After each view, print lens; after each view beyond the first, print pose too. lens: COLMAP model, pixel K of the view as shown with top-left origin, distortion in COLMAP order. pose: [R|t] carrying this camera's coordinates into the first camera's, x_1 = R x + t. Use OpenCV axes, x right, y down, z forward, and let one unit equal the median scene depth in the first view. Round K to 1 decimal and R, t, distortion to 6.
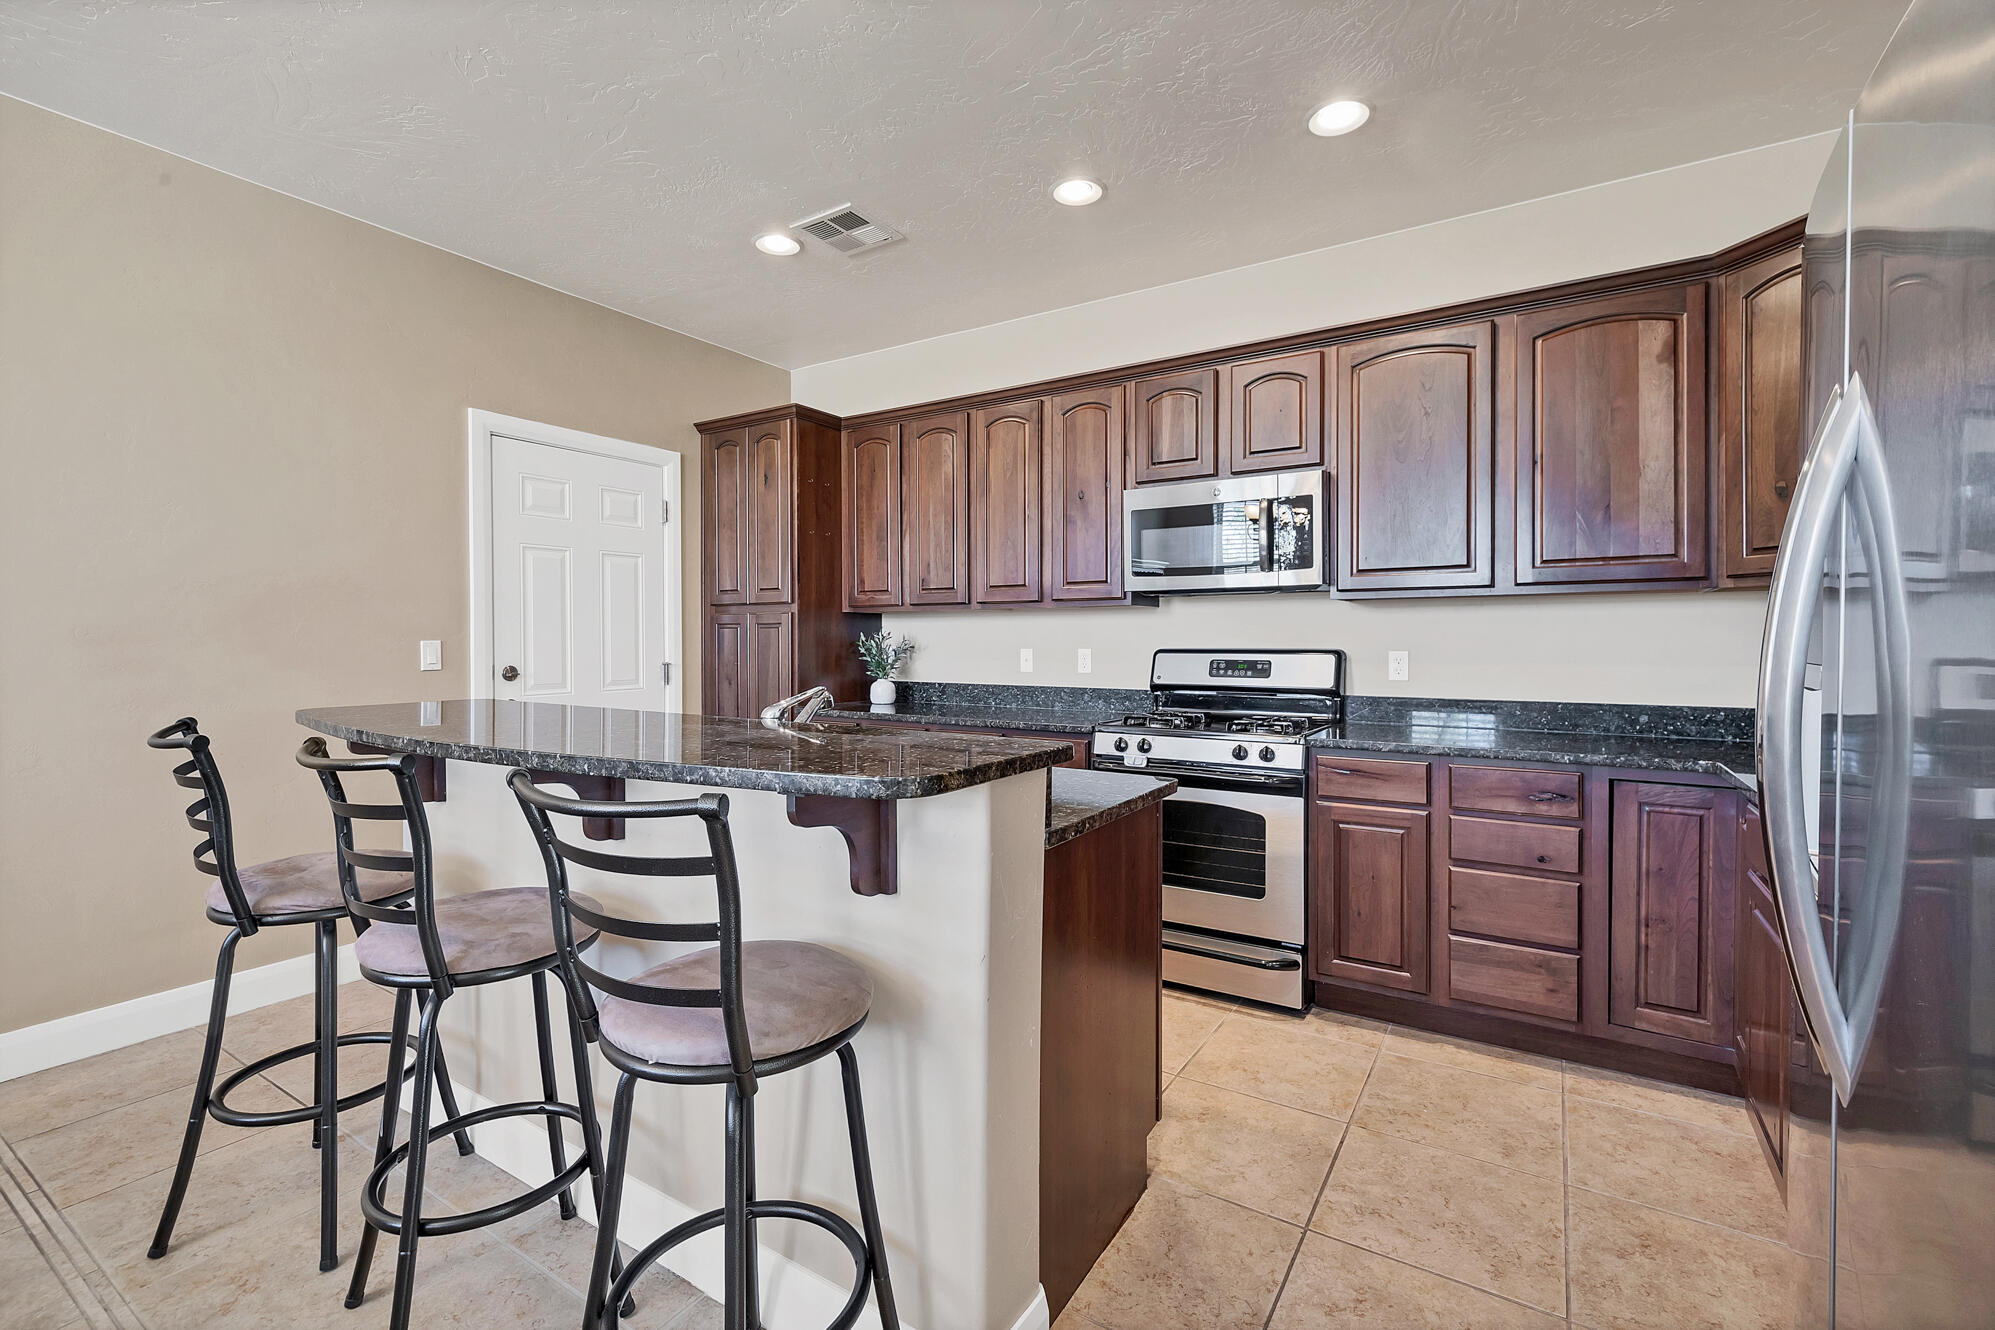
lens RADIAL K [[866.5, 0, 1003.8], [0, 866.5, 630.6], [0, 0, 1]] dist [-0.000352, -0.000092]
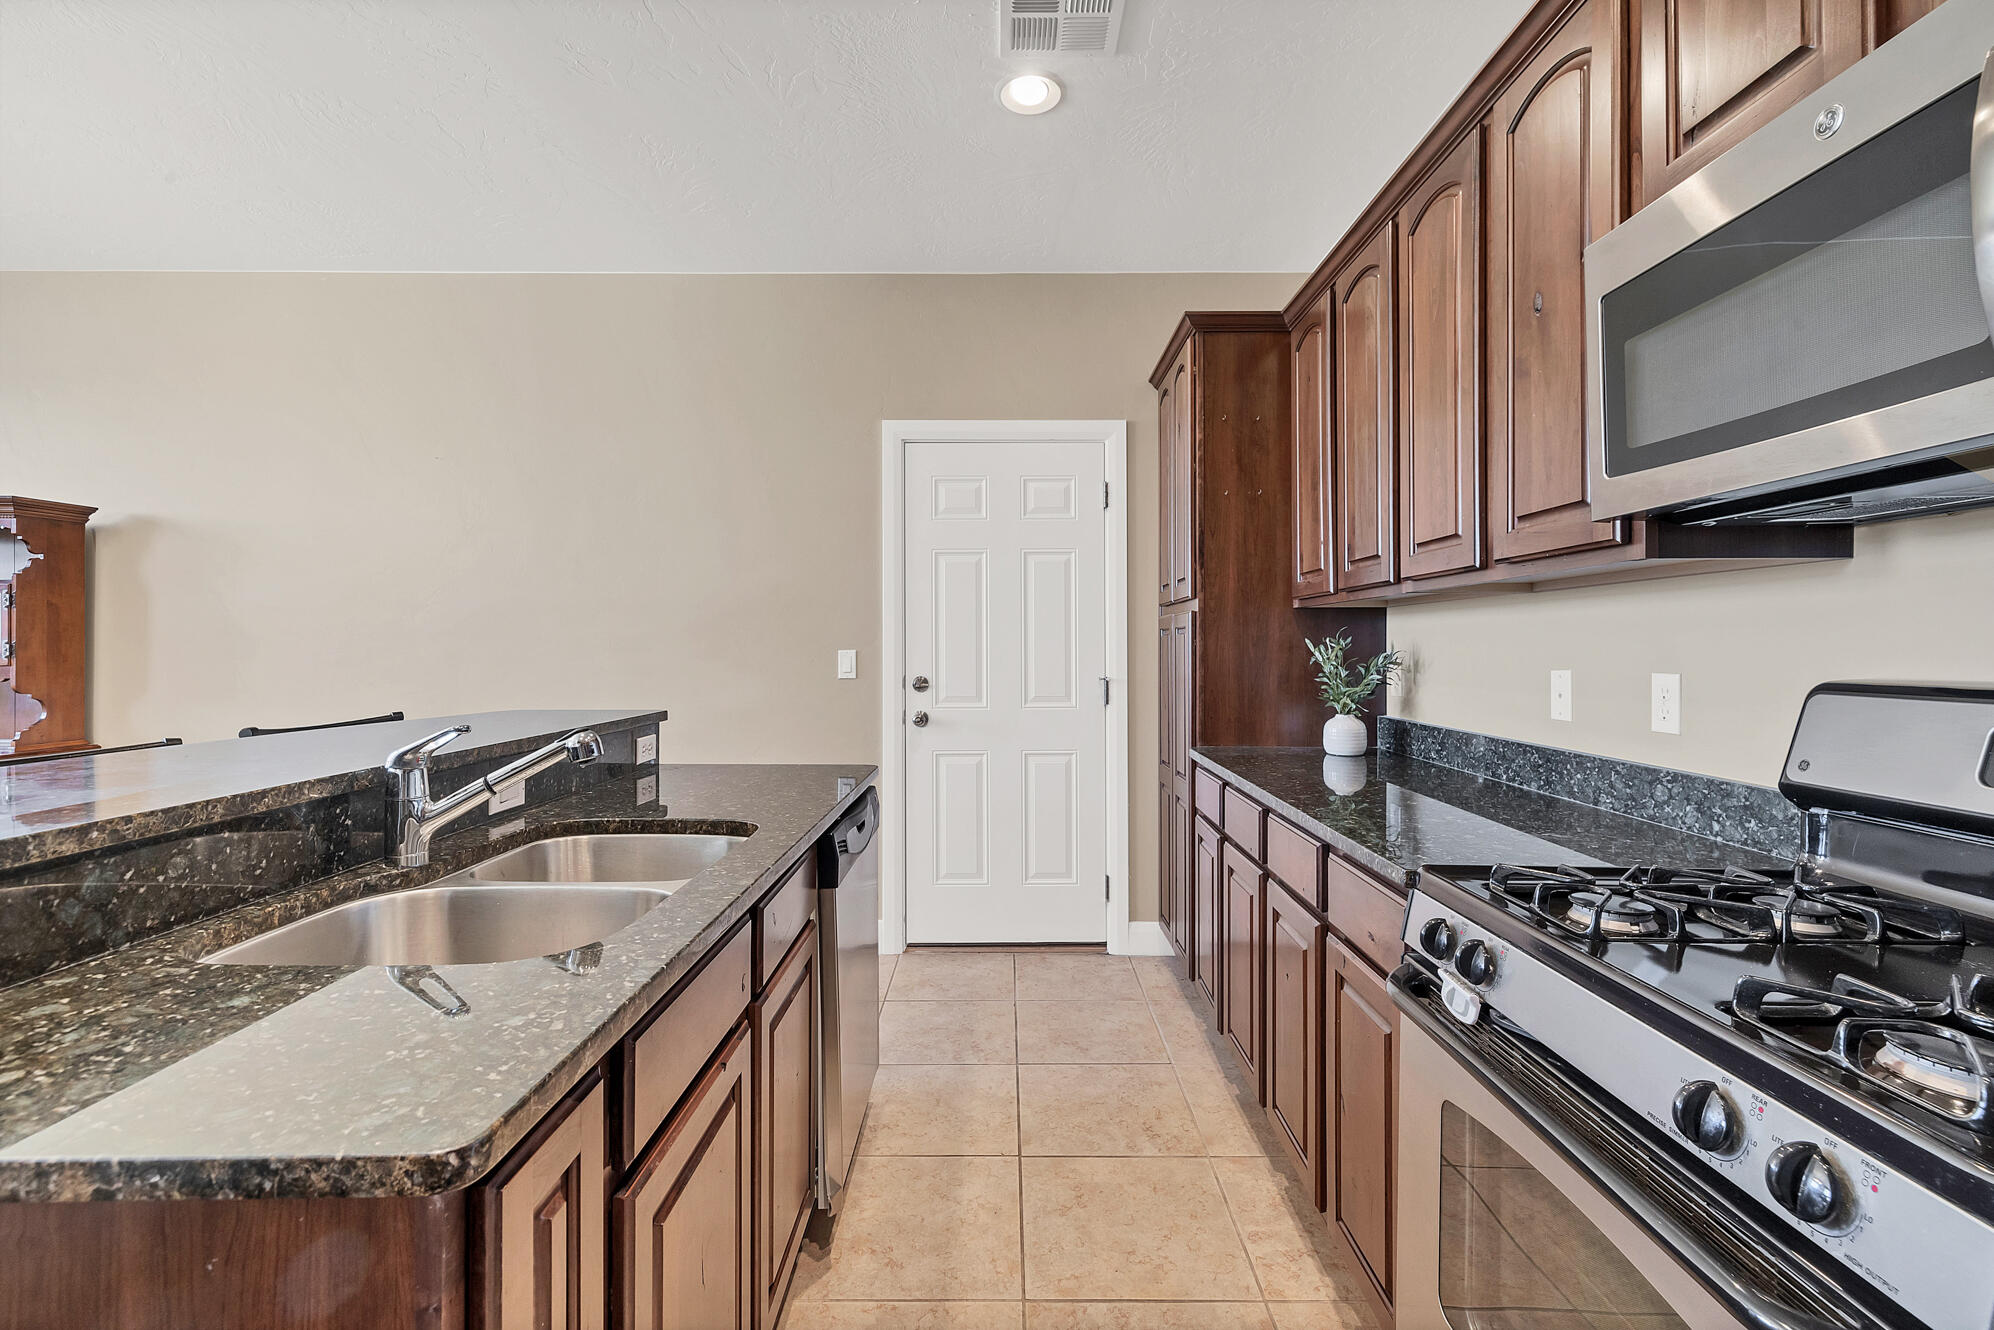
lens RADIAL K [[853.1, 0, 1018.0], [0, 853.1, 653.1], [0, 0, 1]] dist [-0.025196, -0.000027]
pose [[0.530358, 0.005592, -0.847755, 0.295347], [0.006224, 0.999926, 0.010489, 0.004990], [0.847751, -0.010839, 0.530284, 0.571670]]
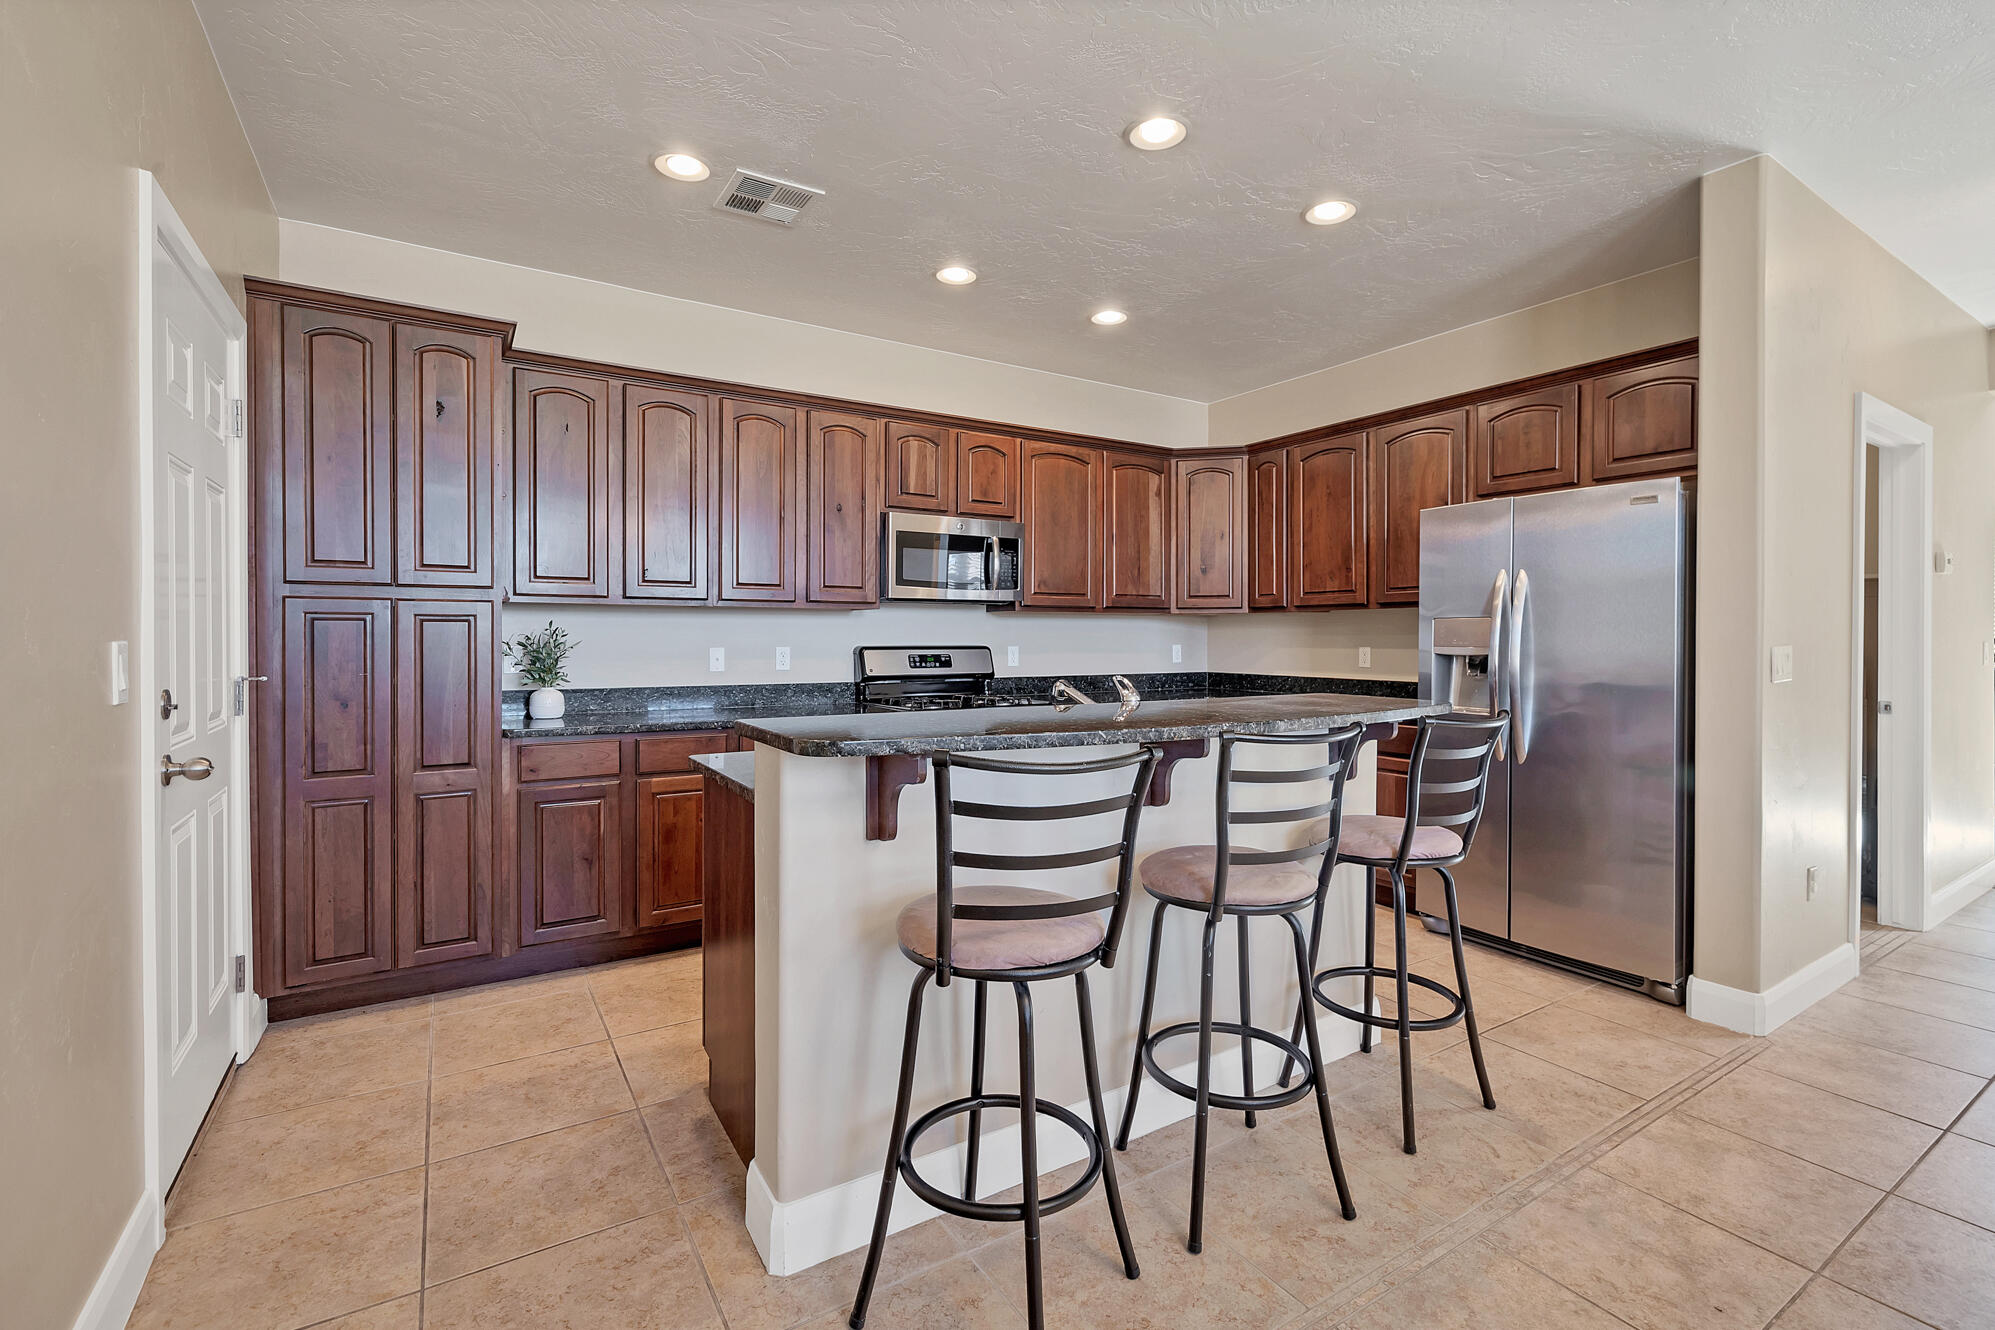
lens RADIAL K [[875.6, 0, 1005.5], [0, 875.6, 642.4], [0, 0, 1]] dist [0.000063, -0.000419]
pose [[0.436683, 0.005454, 0.899599, -0.819672], [-0.004361, 0.999983, -0.003945, 0.019705], [-0.899605, -0.002200, 0.436699, 0.314404]]
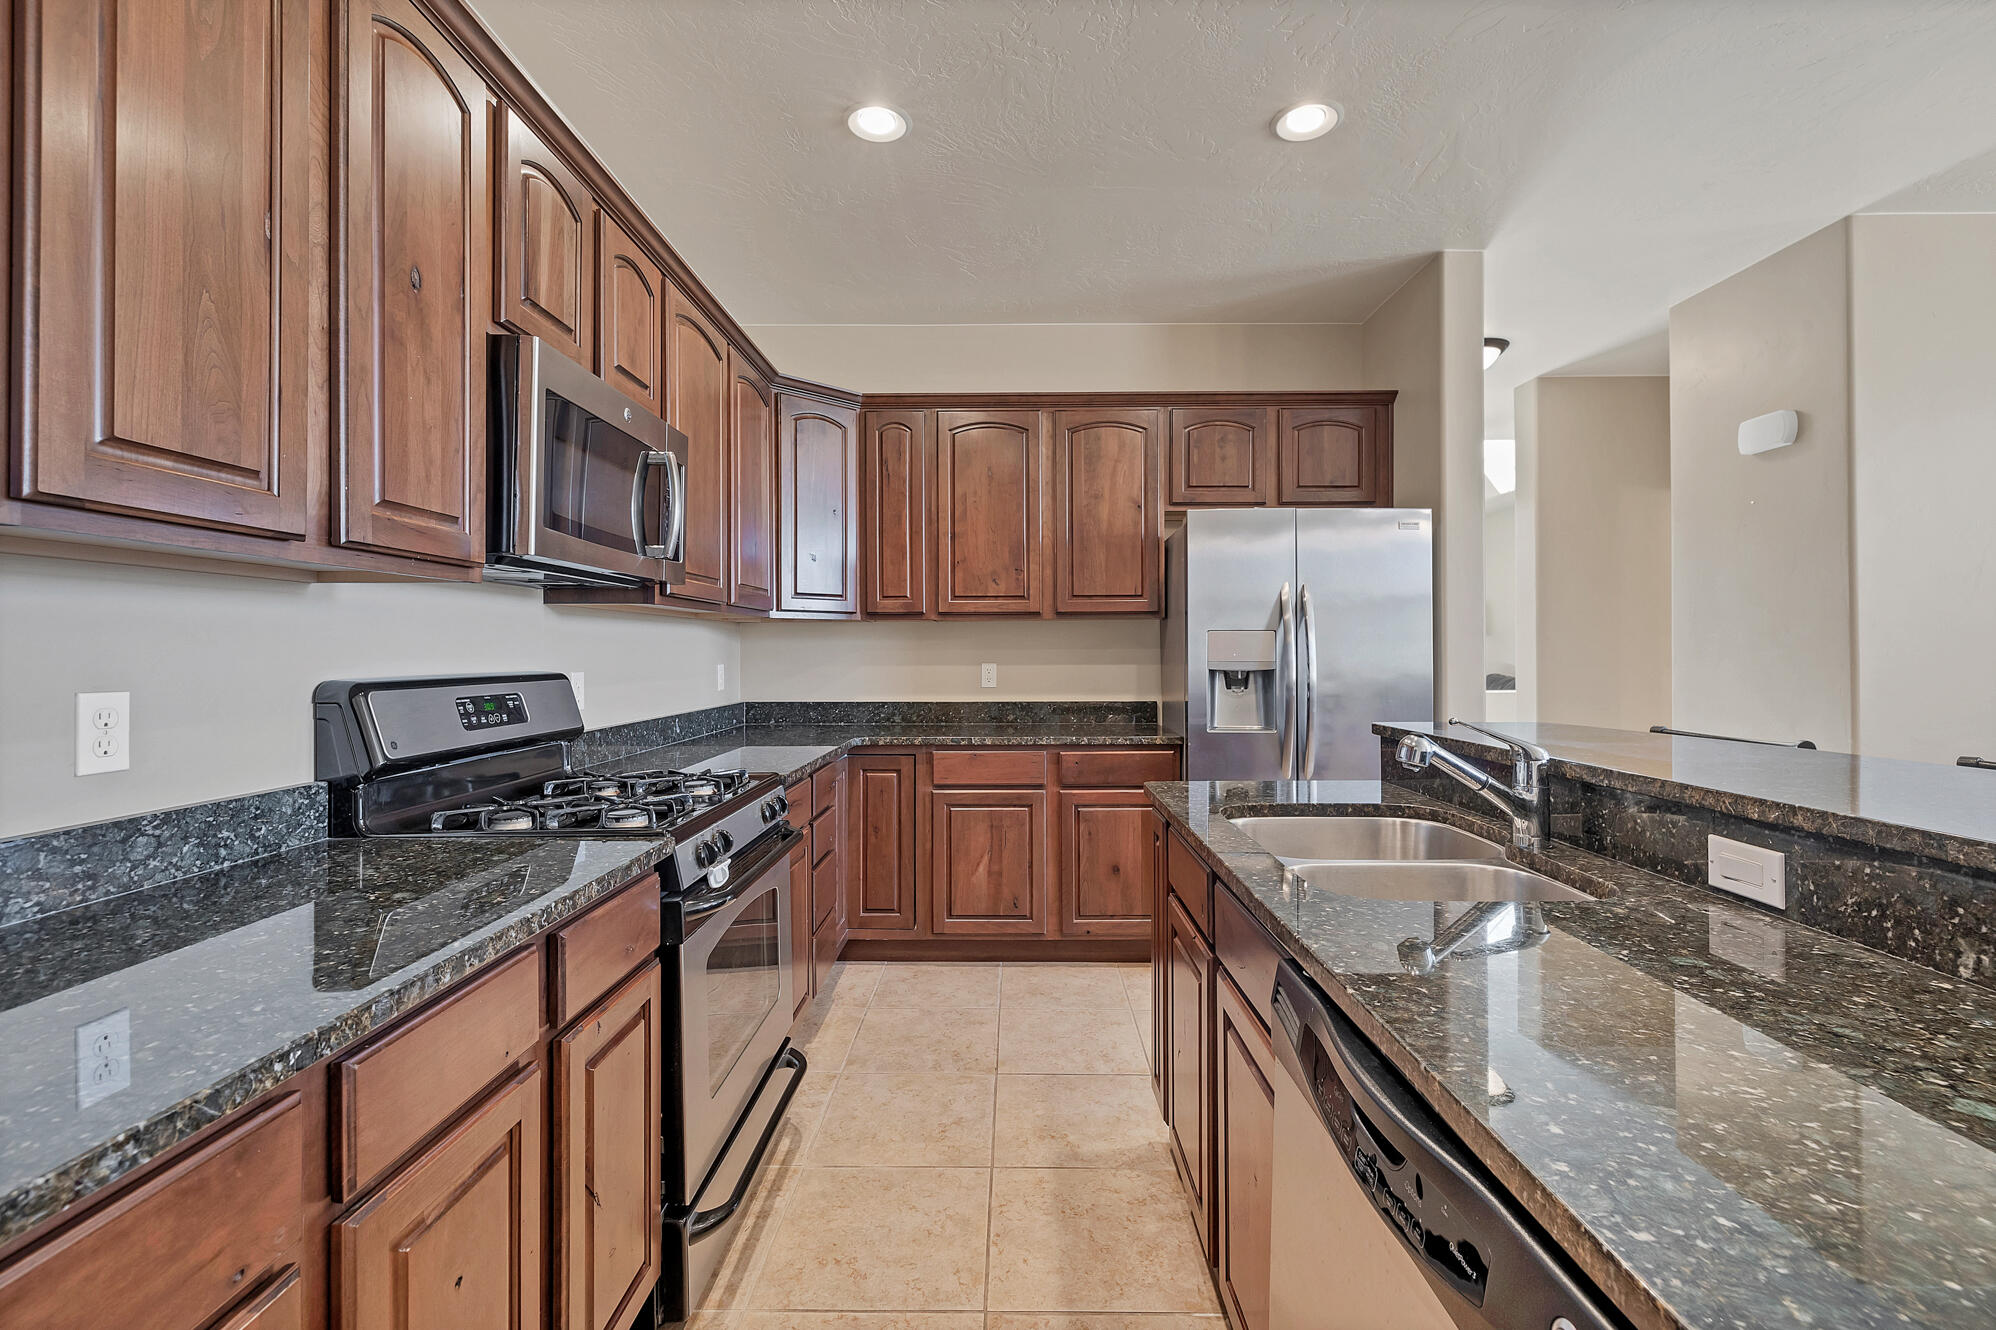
lens RADIAL K [[876.0, 0, 1006.0], [0, 876.0, 642.4], [0, 0, 1]] dist [0.000063, -0.000419]
pose [[-0.525115, 0.021265, 0.850765, -0.368481], [0.010783, 0.999774, -0.018334, 0.013080], [-0.850963, -0.000453, -0.525226, 0.972646]]
